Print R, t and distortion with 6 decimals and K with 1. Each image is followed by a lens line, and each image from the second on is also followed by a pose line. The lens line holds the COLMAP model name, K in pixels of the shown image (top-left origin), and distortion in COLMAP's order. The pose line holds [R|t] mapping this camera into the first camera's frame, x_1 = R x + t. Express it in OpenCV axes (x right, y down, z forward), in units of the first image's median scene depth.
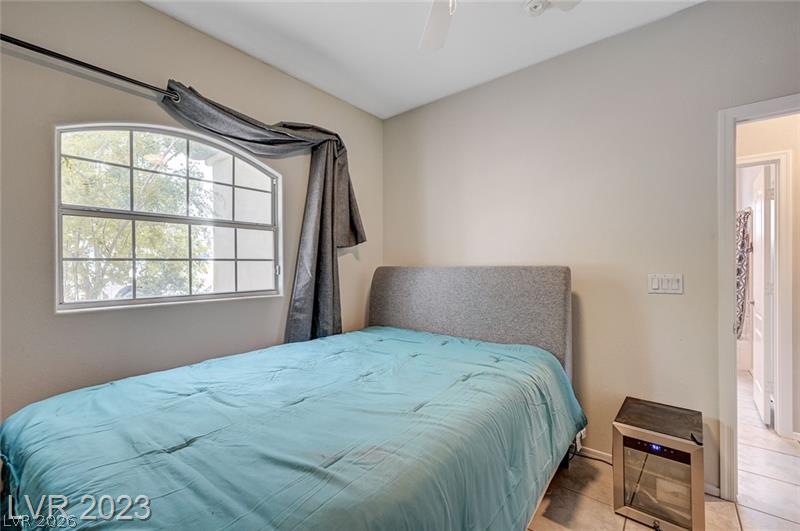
lens RADIAL K [[334.6, 0, 400.7], [0, 334.6, 262.9], [0, 0, 1]] dist [-0.000933, -0.000039]
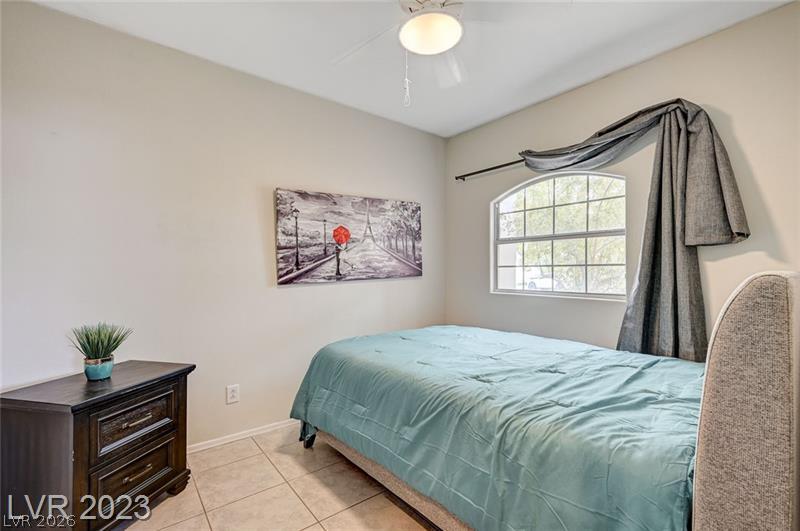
lens RADIAL K [[348.0, 0, 401.8], [0, 348.0, 269.6], [0, 0, 1]] dist [0.000667, 0.000074]
pose [[-0.196001, -0.008202, -0.980569, 0.755951], [-0.002717, 0.999966, -0.007821, 0.015854], [0.980600, 0.001131, -0.196017, 0.568205]]
